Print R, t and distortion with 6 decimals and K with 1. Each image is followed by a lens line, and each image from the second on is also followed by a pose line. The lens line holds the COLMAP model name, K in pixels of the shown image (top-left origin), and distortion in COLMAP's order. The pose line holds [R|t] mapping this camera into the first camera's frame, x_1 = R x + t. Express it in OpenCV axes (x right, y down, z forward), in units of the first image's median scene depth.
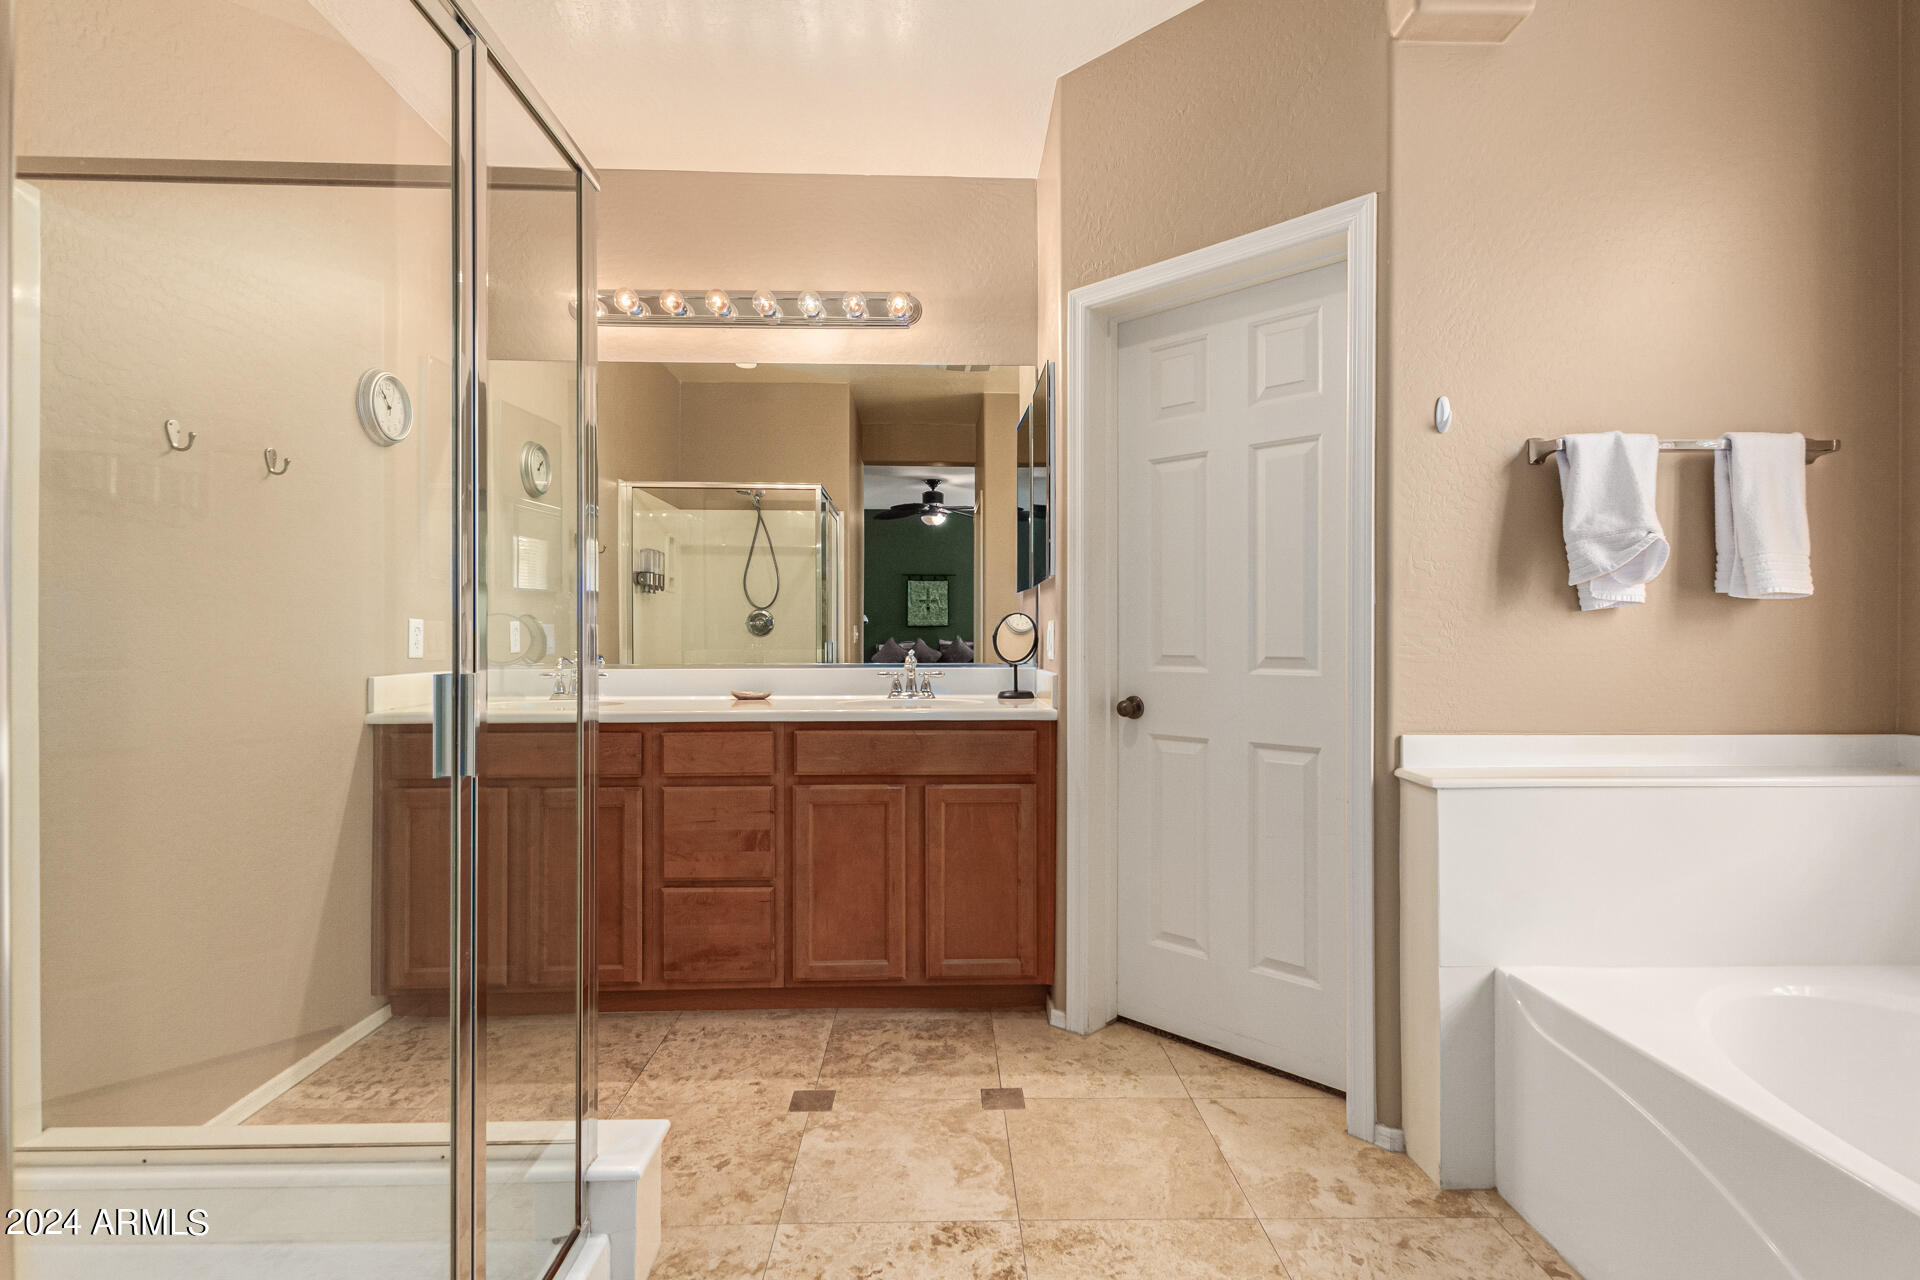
lens RADIAL K [[904.5, 0, 960.0], [0, 904.5, 640.0], [0, 0, 1]] dist [0.000014, -0.000575]
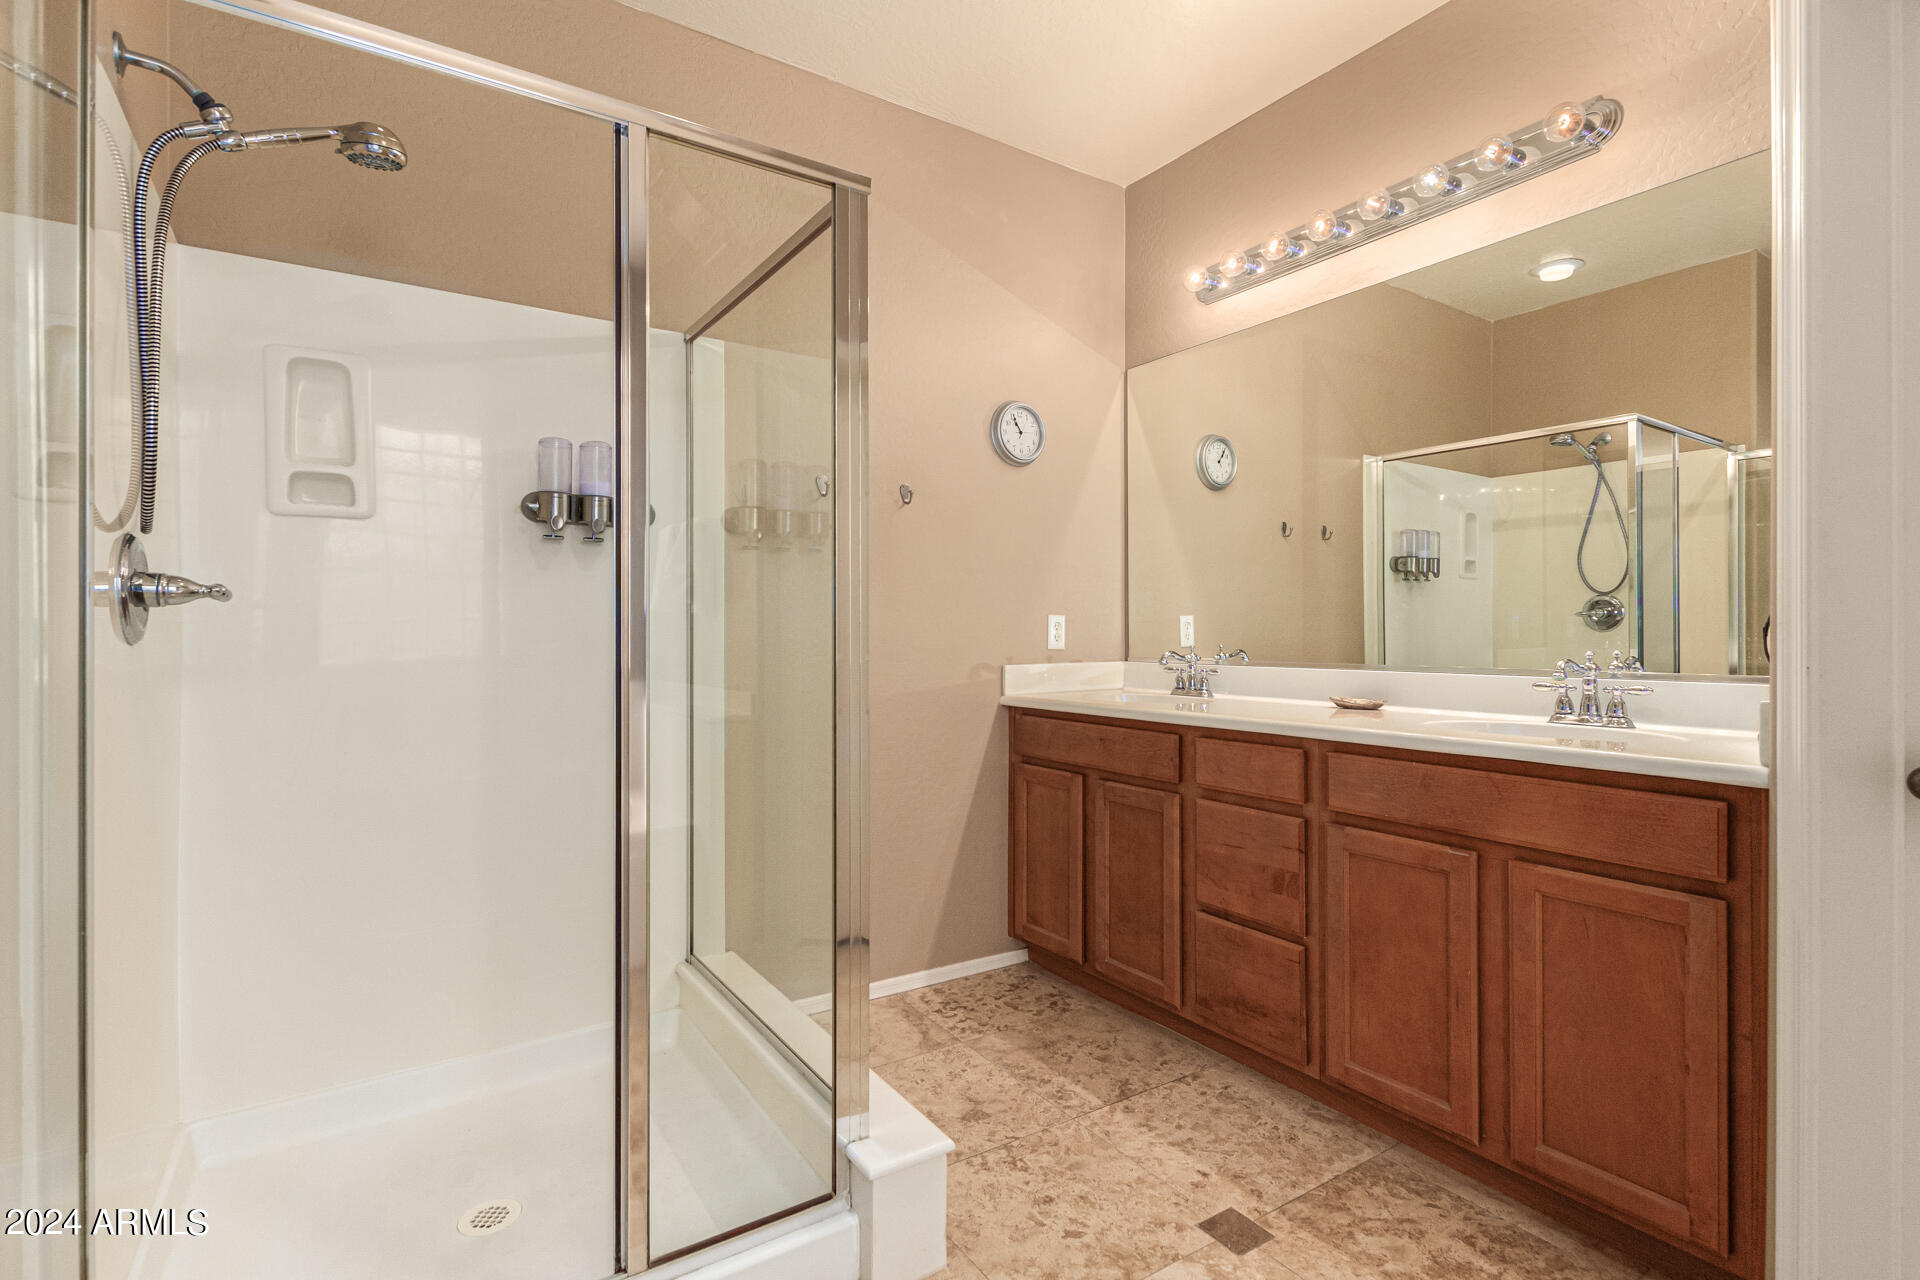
lens RADIAL K [[898.3, 0, 960.0], [0, 898.3, 640.0], [0, 0, 1]] dist [0.015958, -0.015202]
pose [[0.513825, 0.005897, -0.857875, 0.314709], [-0.003105, 0.999983, 0.005015, 0.002482], [0.857890, 0.000087, 0.513834, 0.341524]]
